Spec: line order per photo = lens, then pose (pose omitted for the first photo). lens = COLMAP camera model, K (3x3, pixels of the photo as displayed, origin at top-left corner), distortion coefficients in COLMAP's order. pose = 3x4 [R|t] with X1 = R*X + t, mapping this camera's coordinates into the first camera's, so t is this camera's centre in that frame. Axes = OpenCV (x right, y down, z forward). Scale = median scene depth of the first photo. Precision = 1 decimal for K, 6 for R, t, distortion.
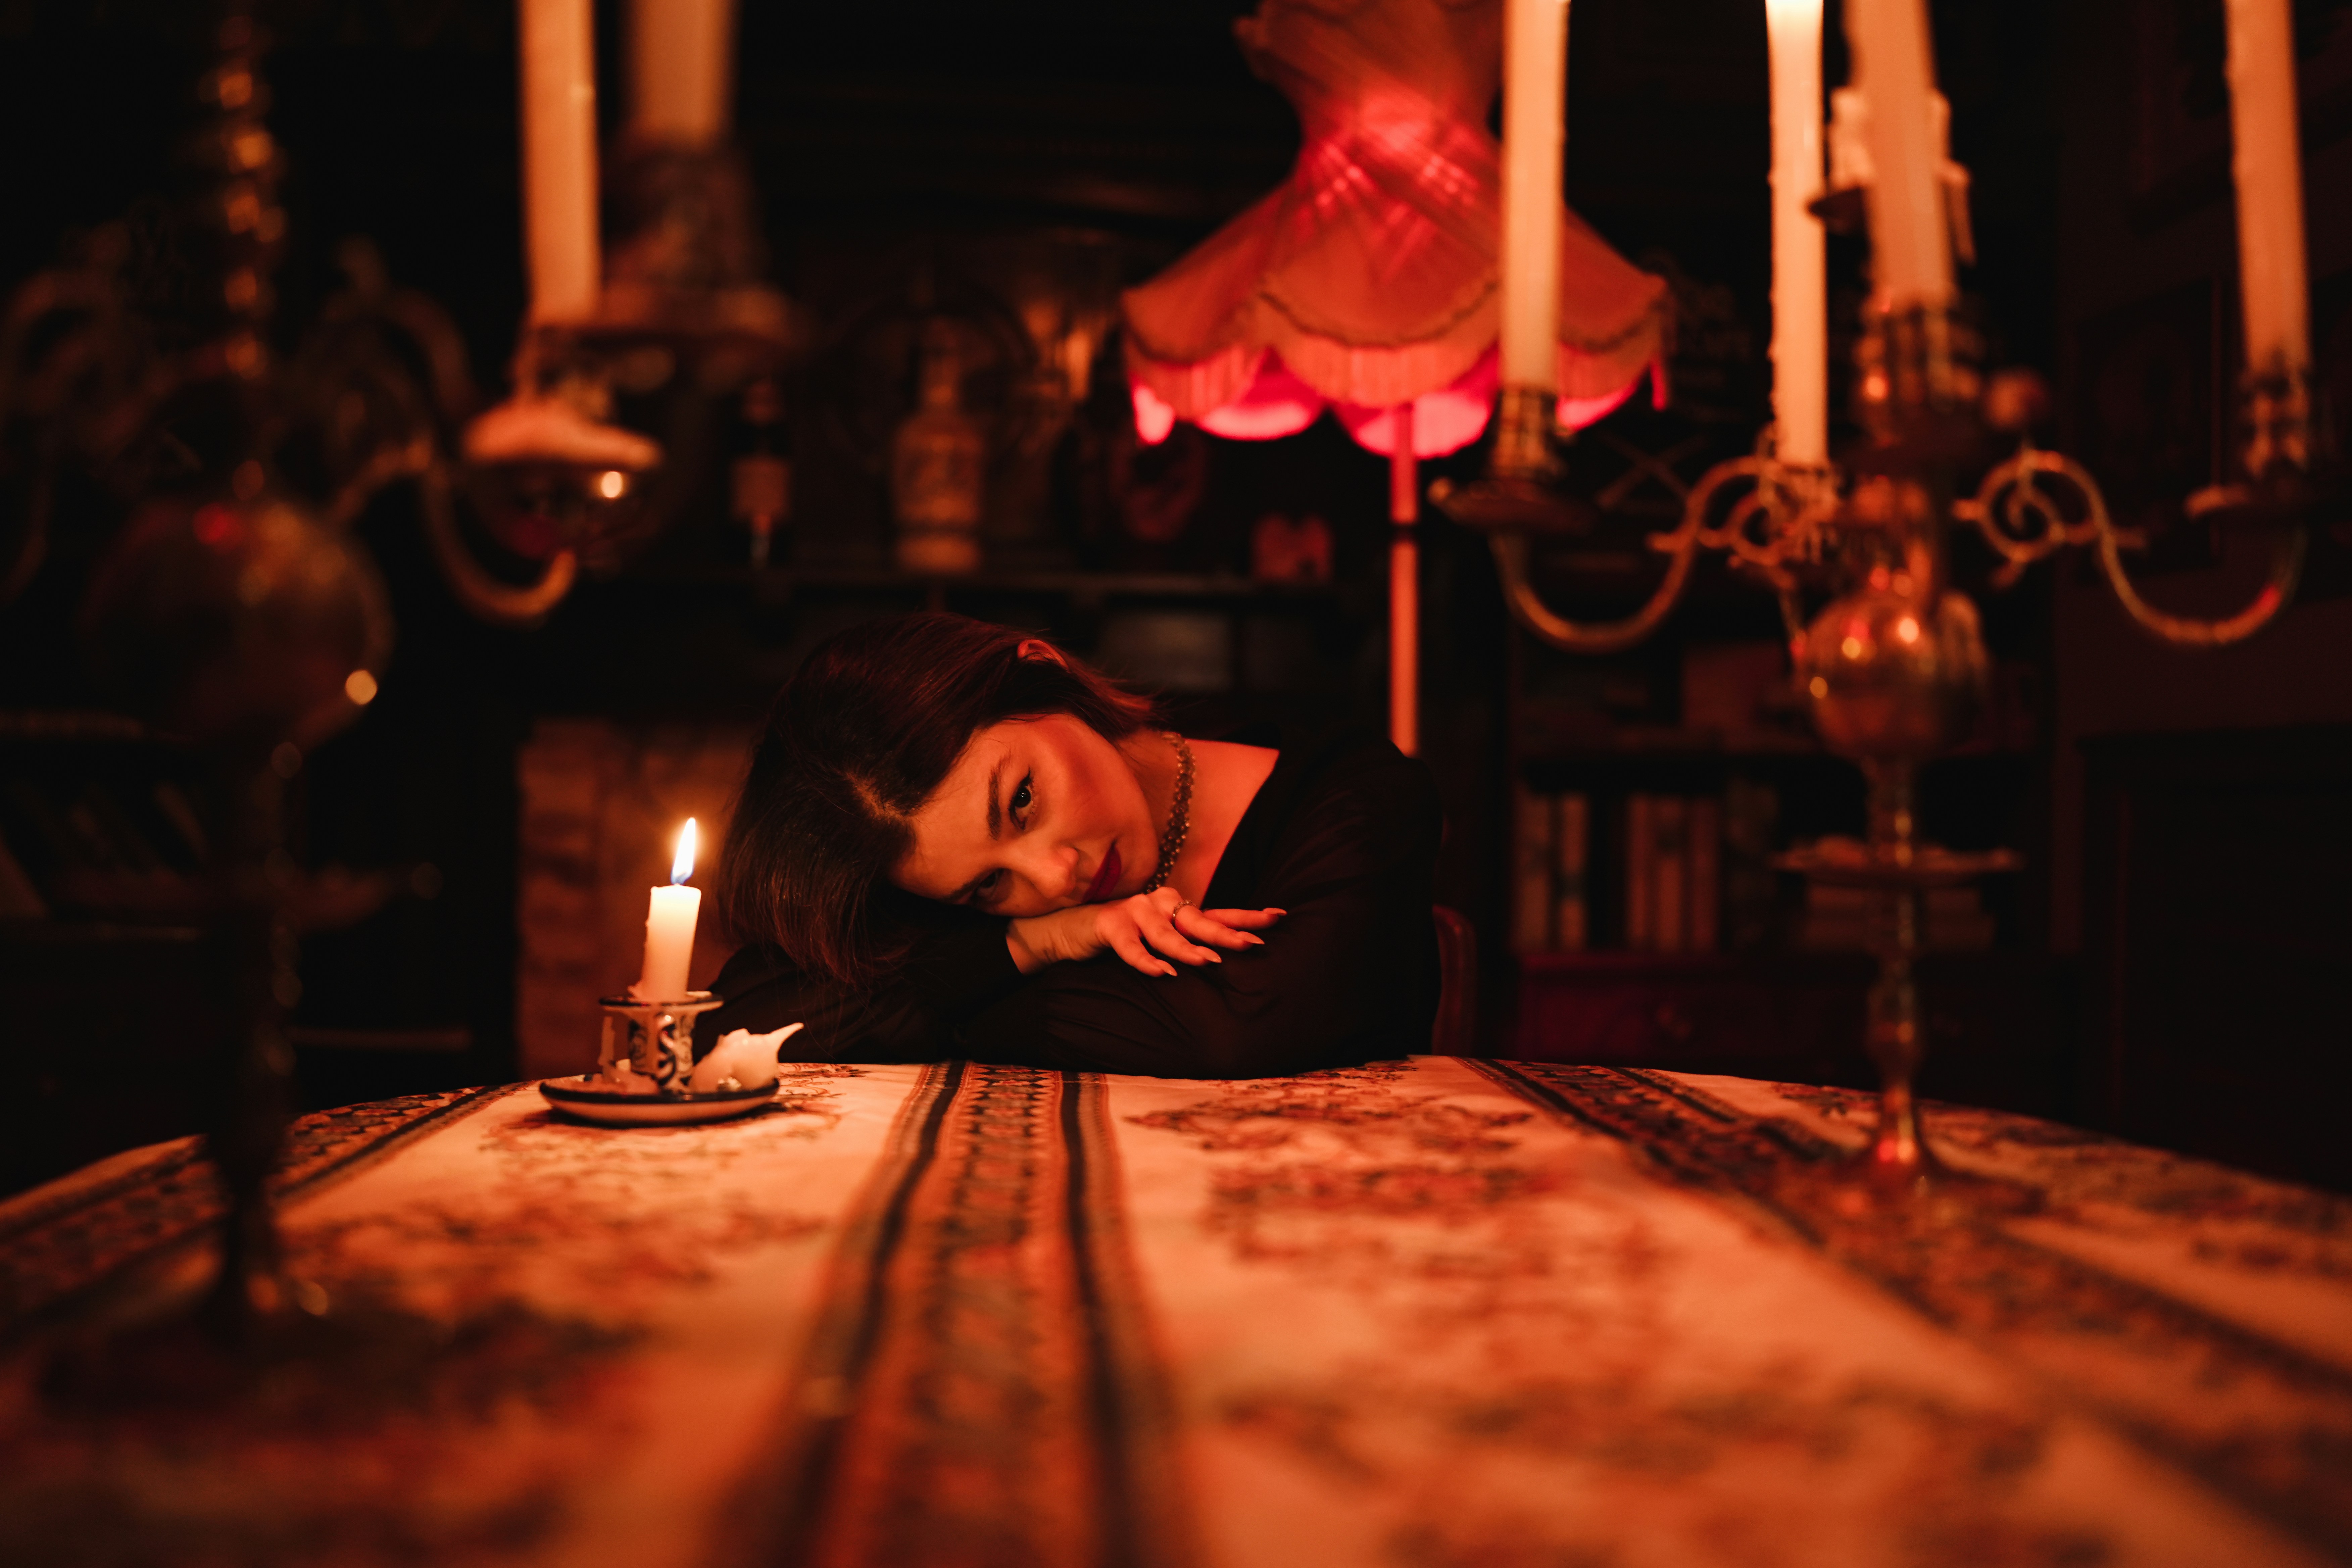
lens RADIAL K [[2314.7, 0, 1176.0], [0, 2314.7, 784.0], [0, 0, 1]] dist [0.005329, -0.029555]
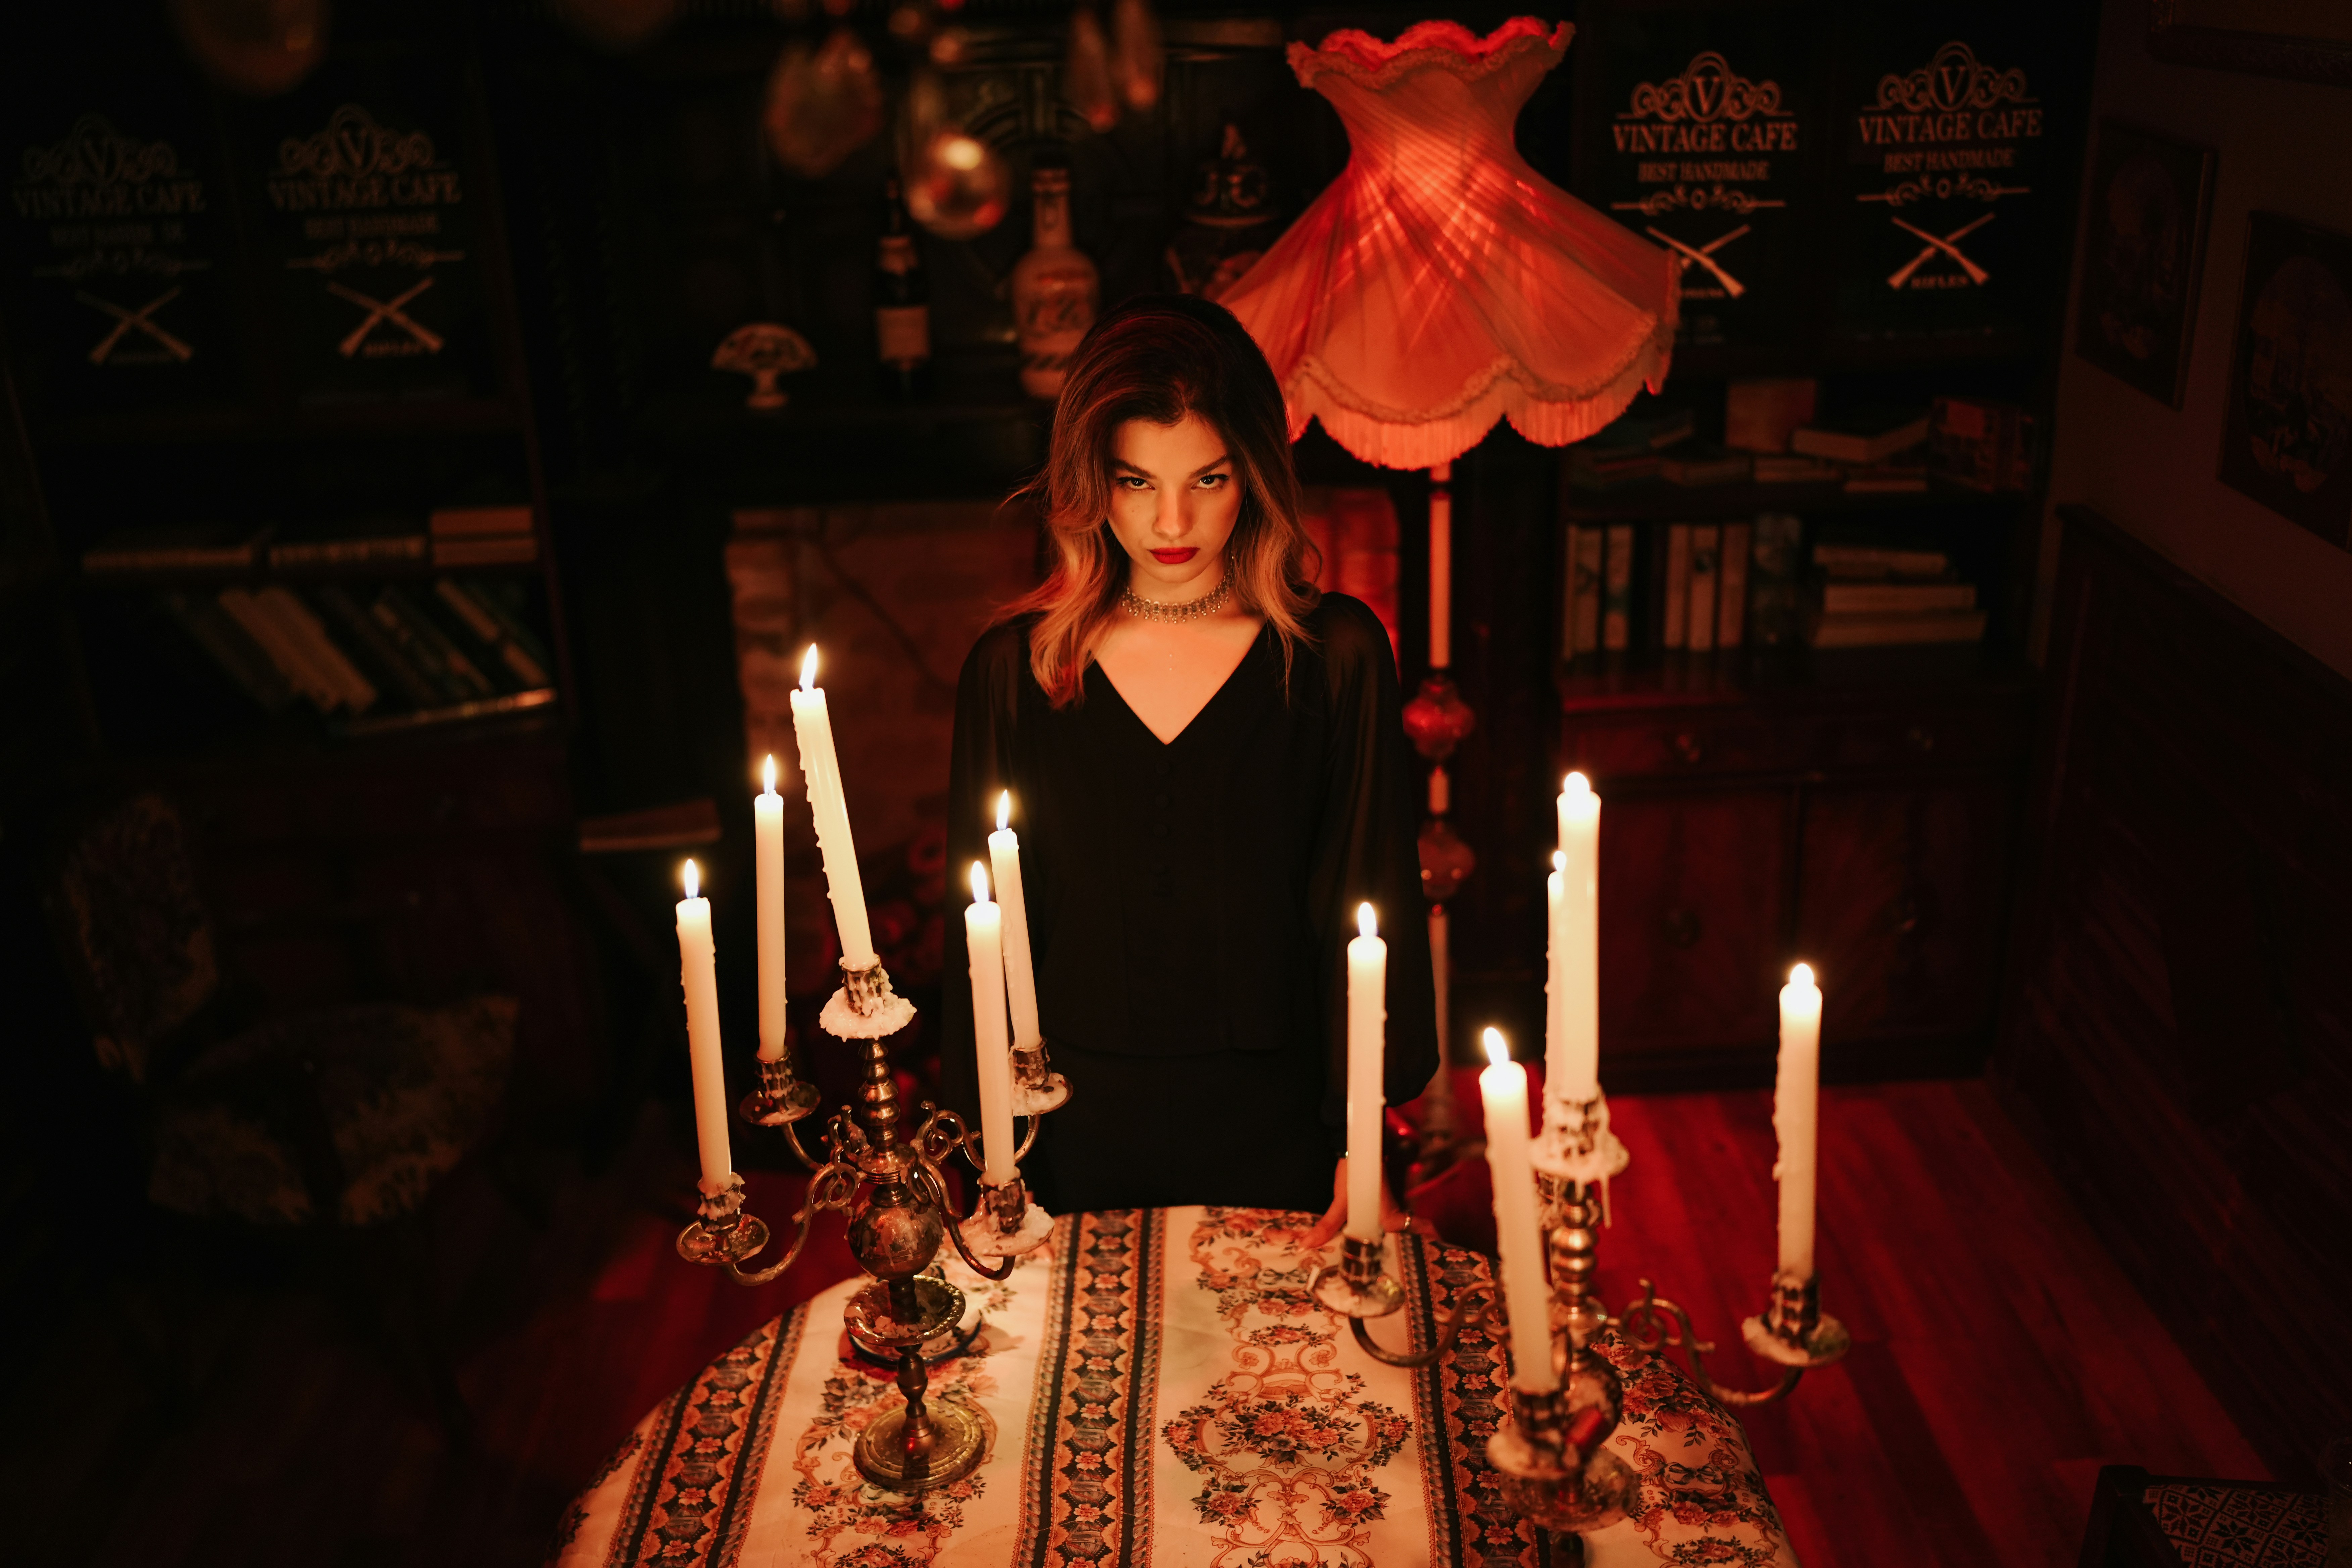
lens RADIAL K [[2314.7, 0, 1176.0], [0, 2314.7, 784.0], [0, 0, 1]] dist [0.005329, -0.029555]
pose [[0.996229, -0.013813, -0.085655, 0.065414], [0.045592, 0.923297, 0.381372, -0.445813], [0.073817, -0.383839, 0.920445, -0.174482]]
